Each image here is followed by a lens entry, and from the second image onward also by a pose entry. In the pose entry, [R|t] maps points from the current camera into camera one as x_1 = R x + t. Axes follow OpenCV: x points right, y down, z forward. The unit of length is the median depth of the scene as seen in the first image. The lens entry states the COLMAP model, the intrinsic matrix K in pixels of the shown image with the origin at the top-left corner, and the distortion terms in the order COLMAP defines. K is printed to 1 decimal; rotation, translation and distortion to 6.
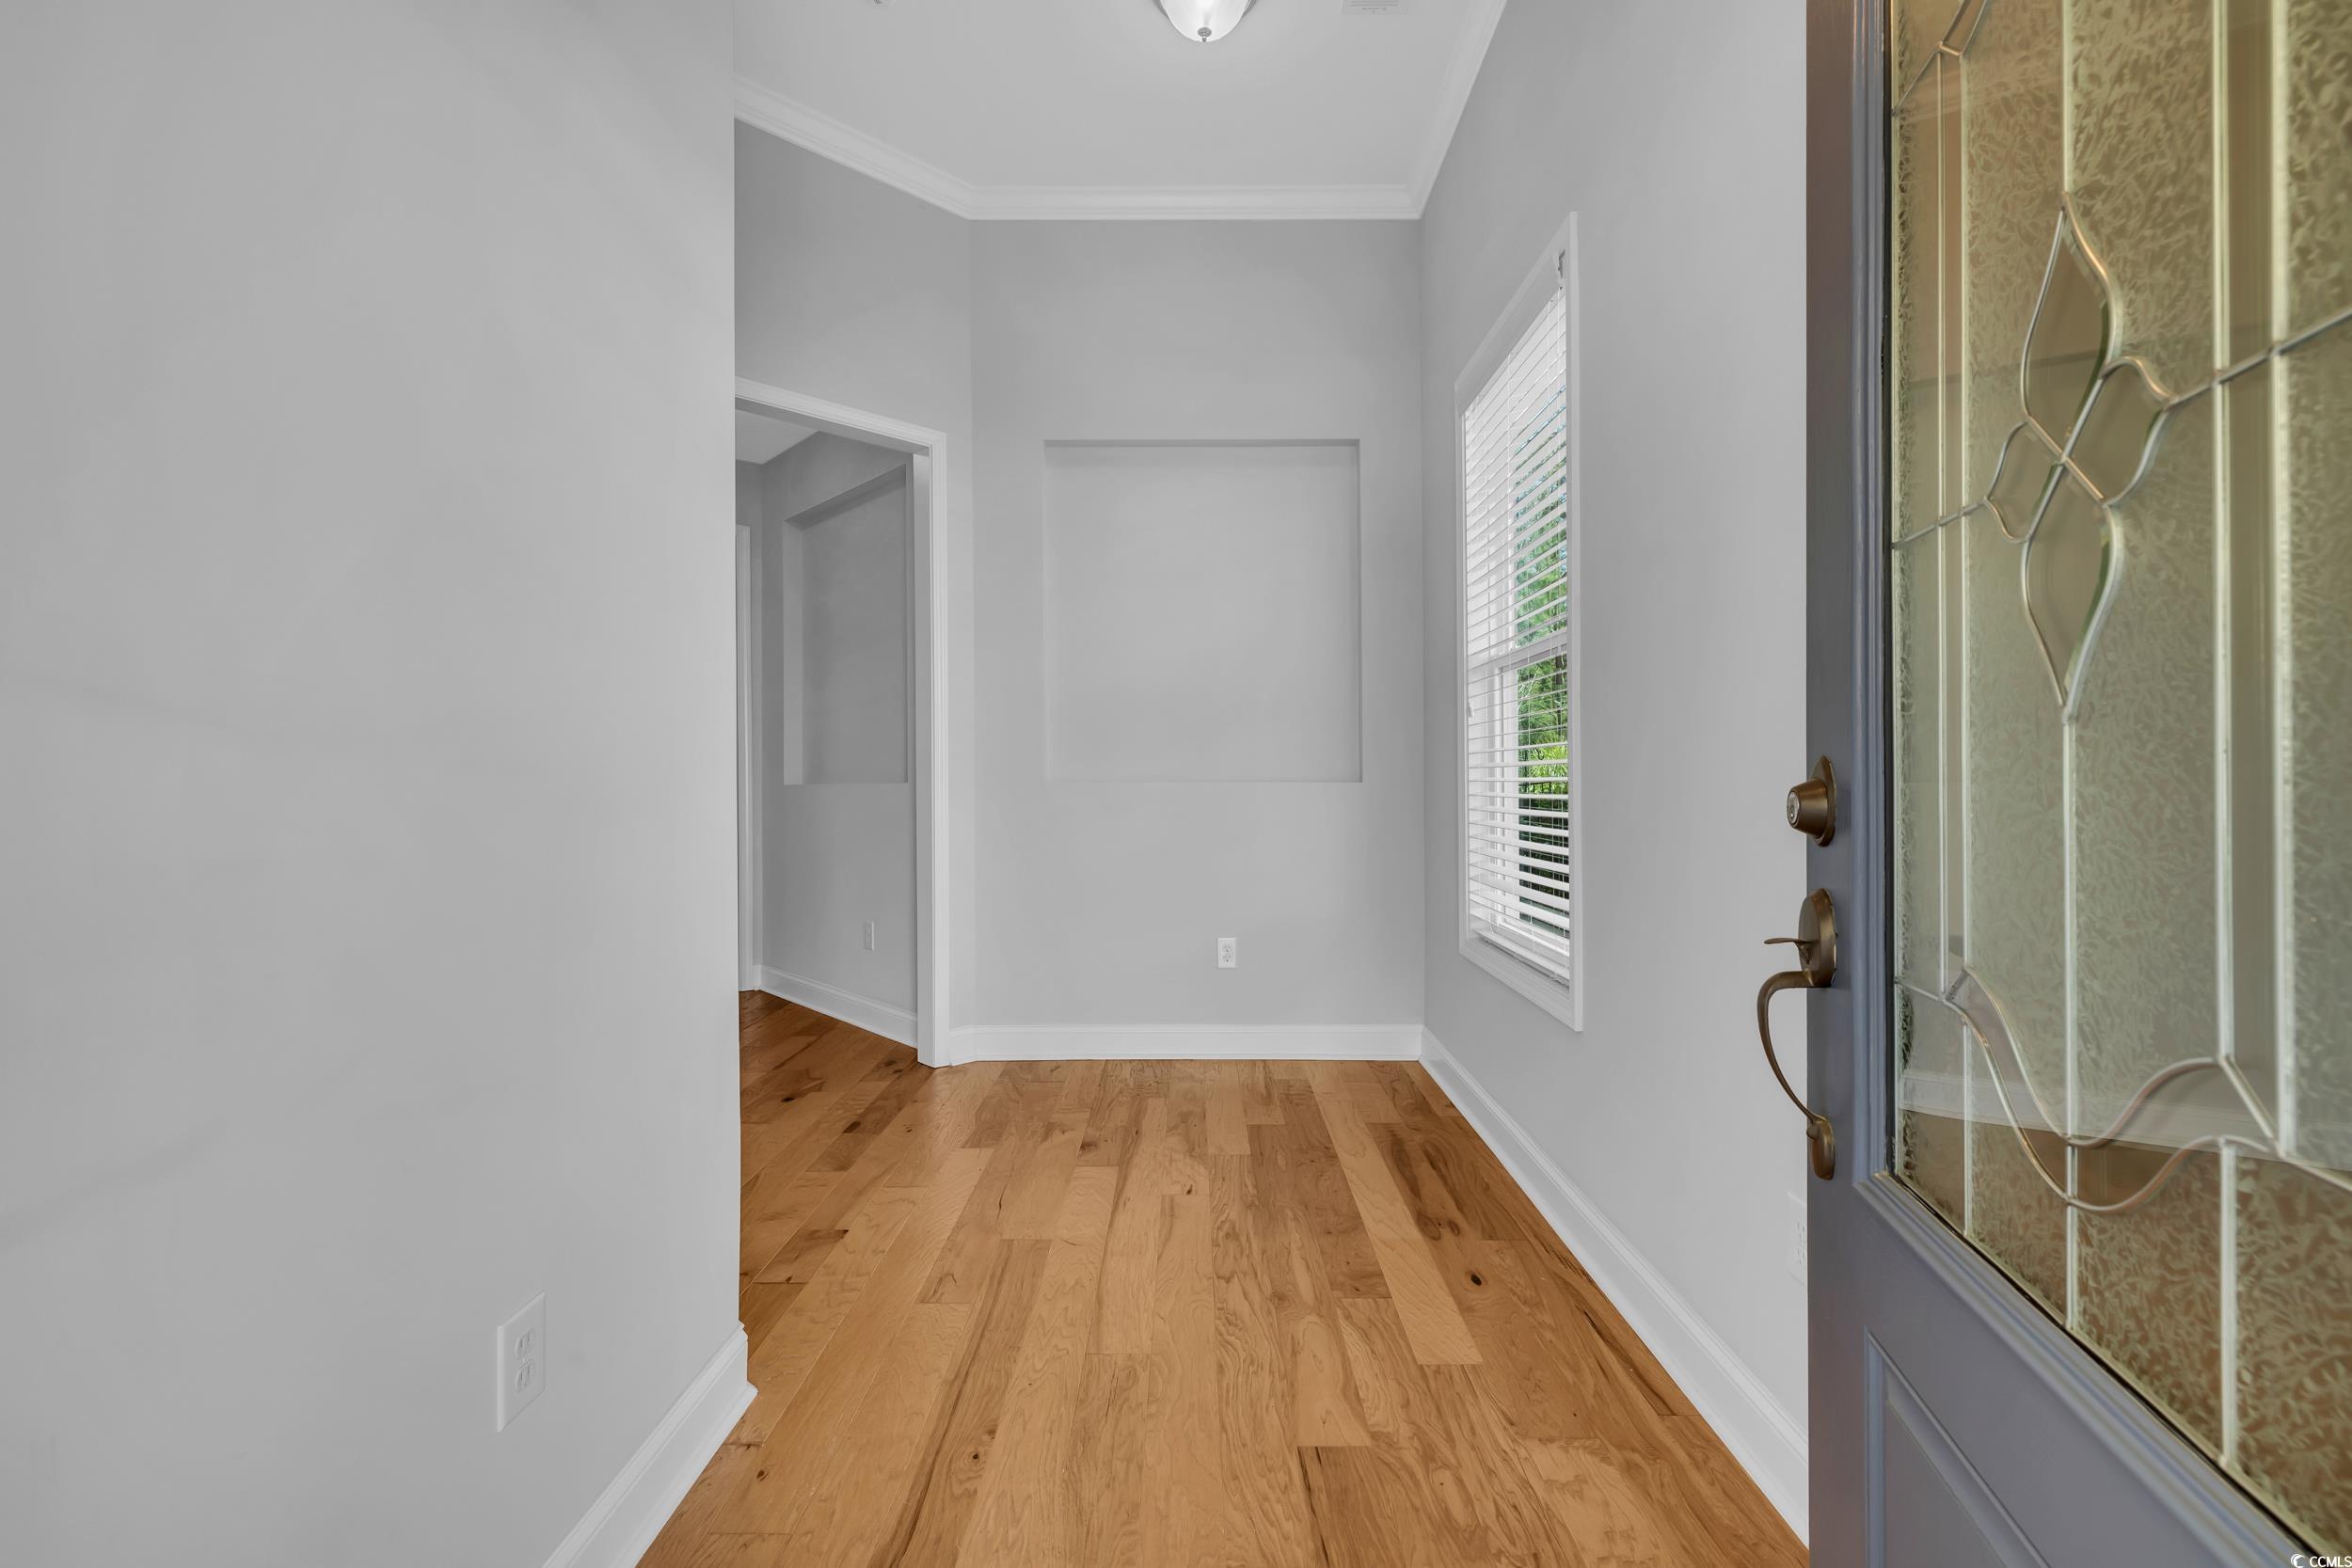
lens RADIAL K [[998.4, 0, 1176.0], [0, 998.4, 784.0], [0, 0, 1]] dist [-0.002134, -0.000118]
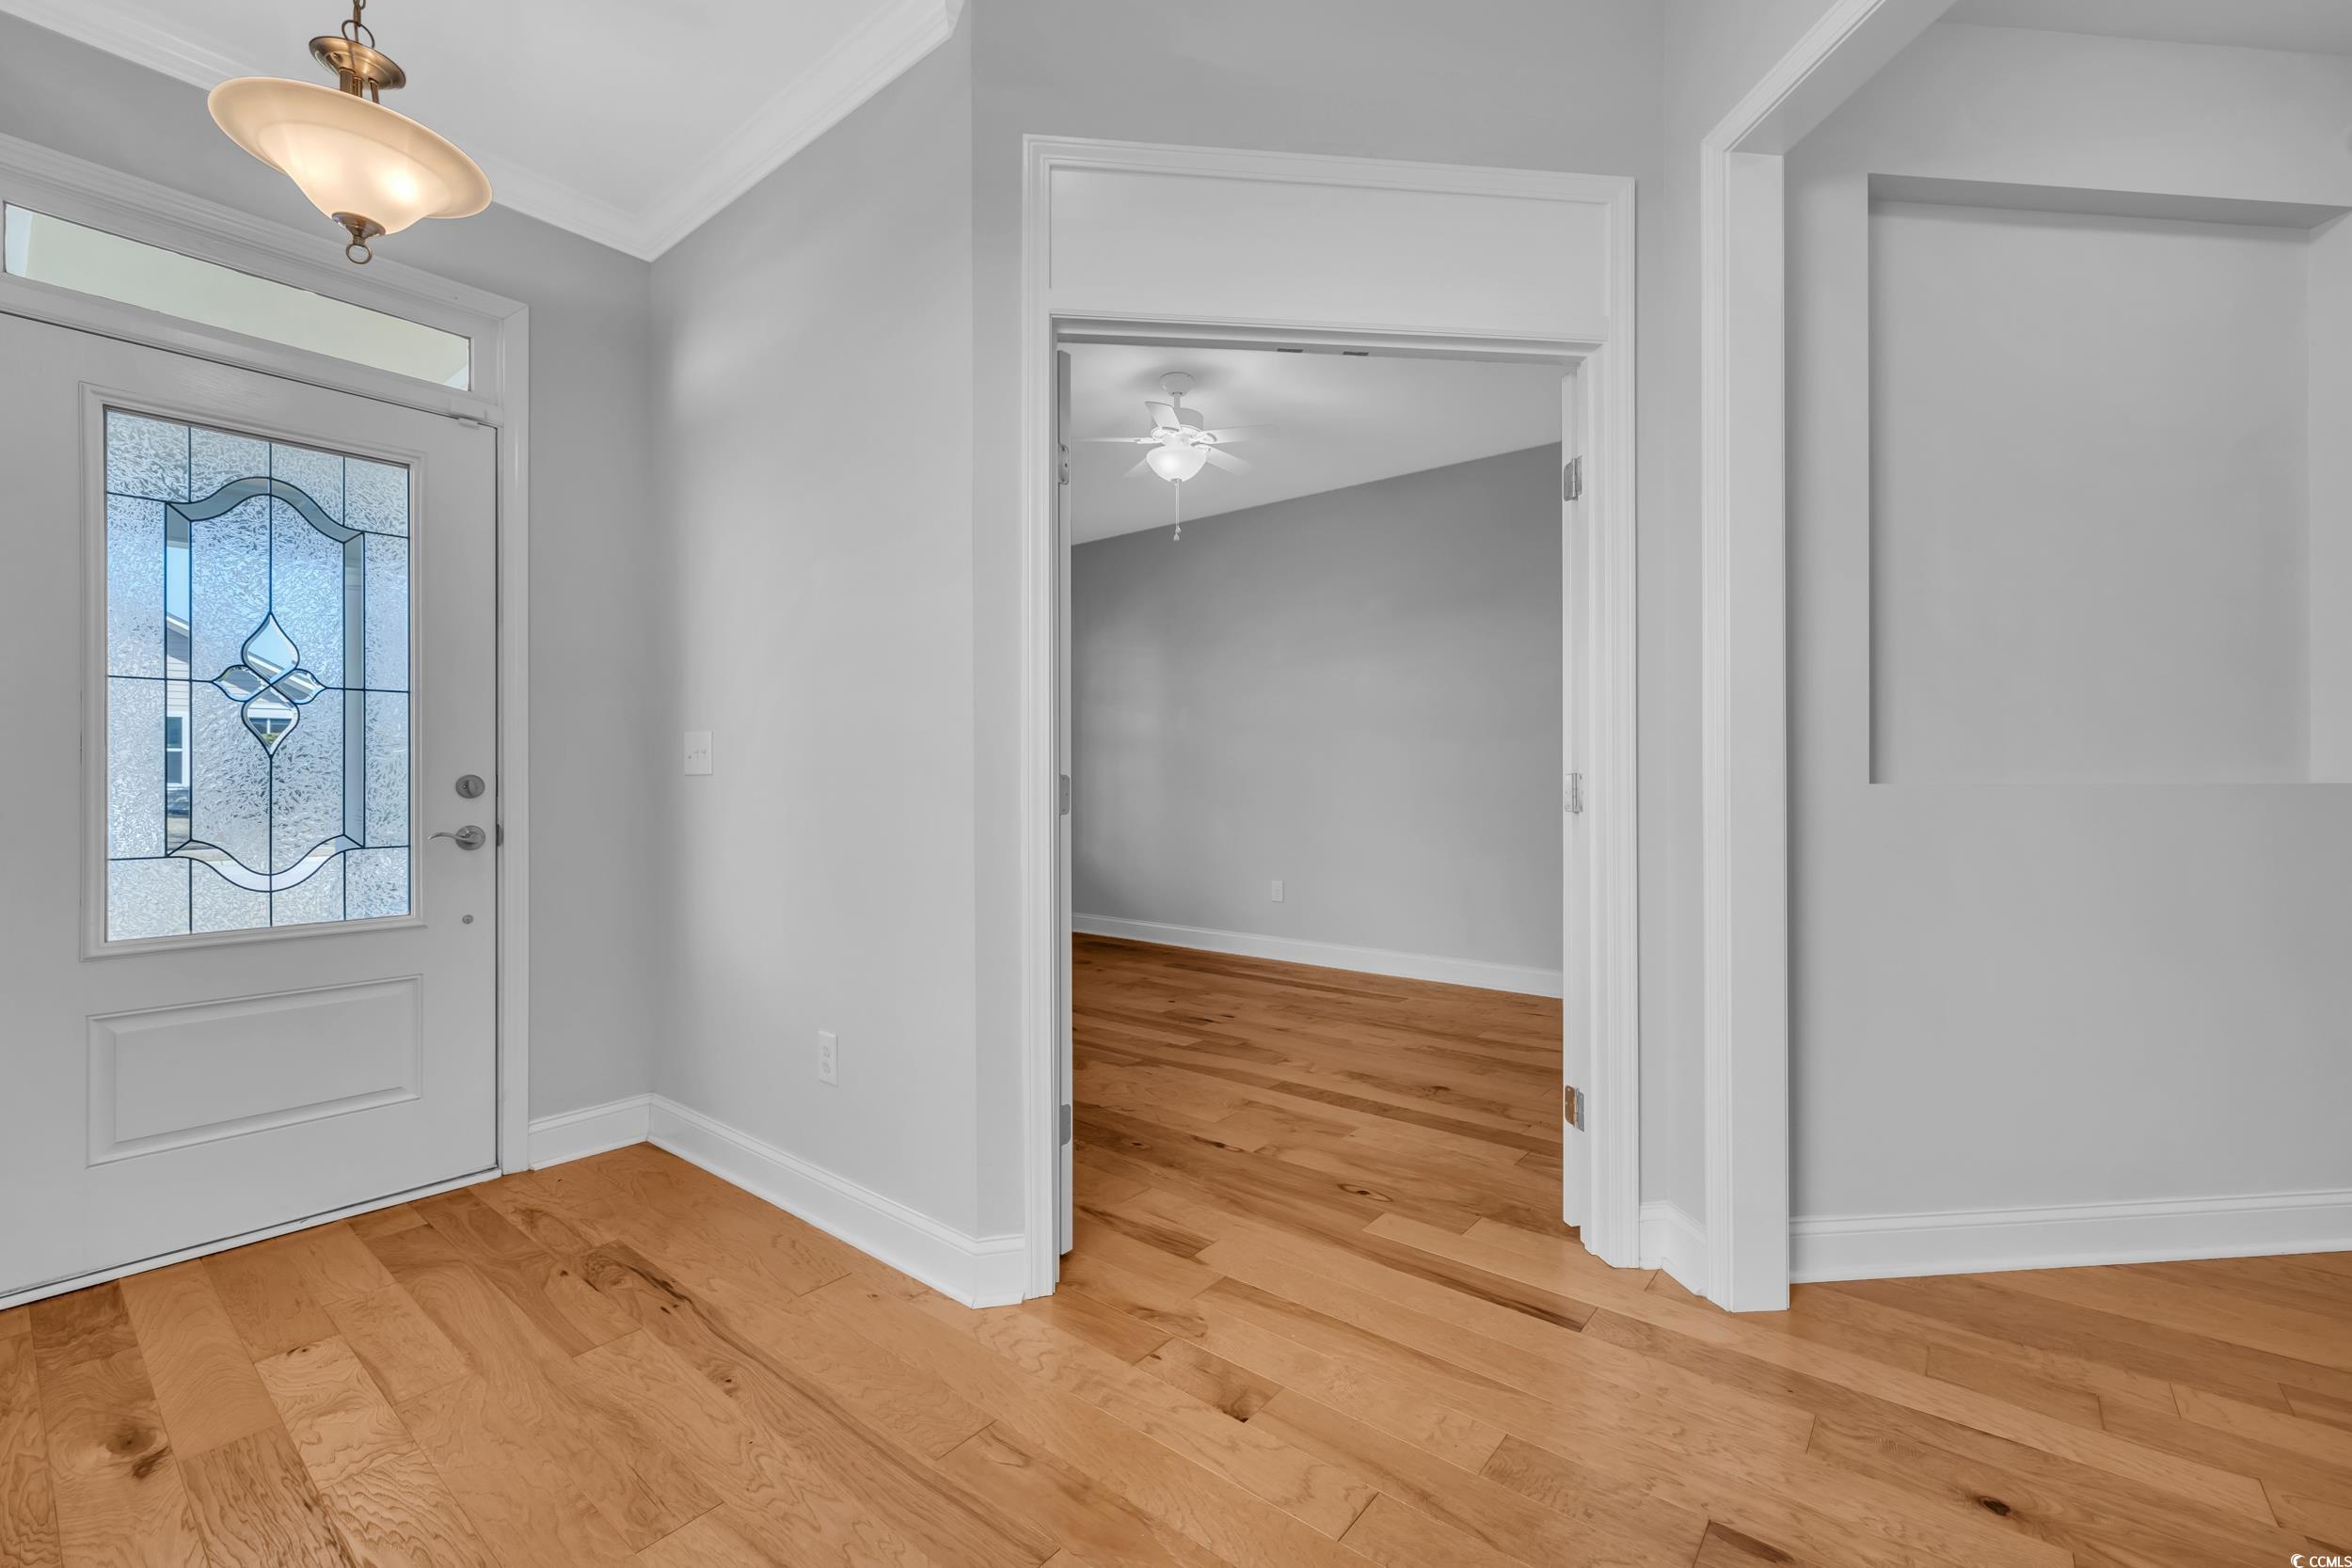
lens RADIAL K [[998.4, 0, 1176.0], [0, 998.4, 784.0], [0, 0, 1]] dist [-0.002134, -0.000118]
pose [[-0.630285, 0.004449, -0.776351, 0.291188], [0.002883, 0.999990, 0.003389, 0.013264], [0.776359, -0.000102, -0.630292, 1.789534]]
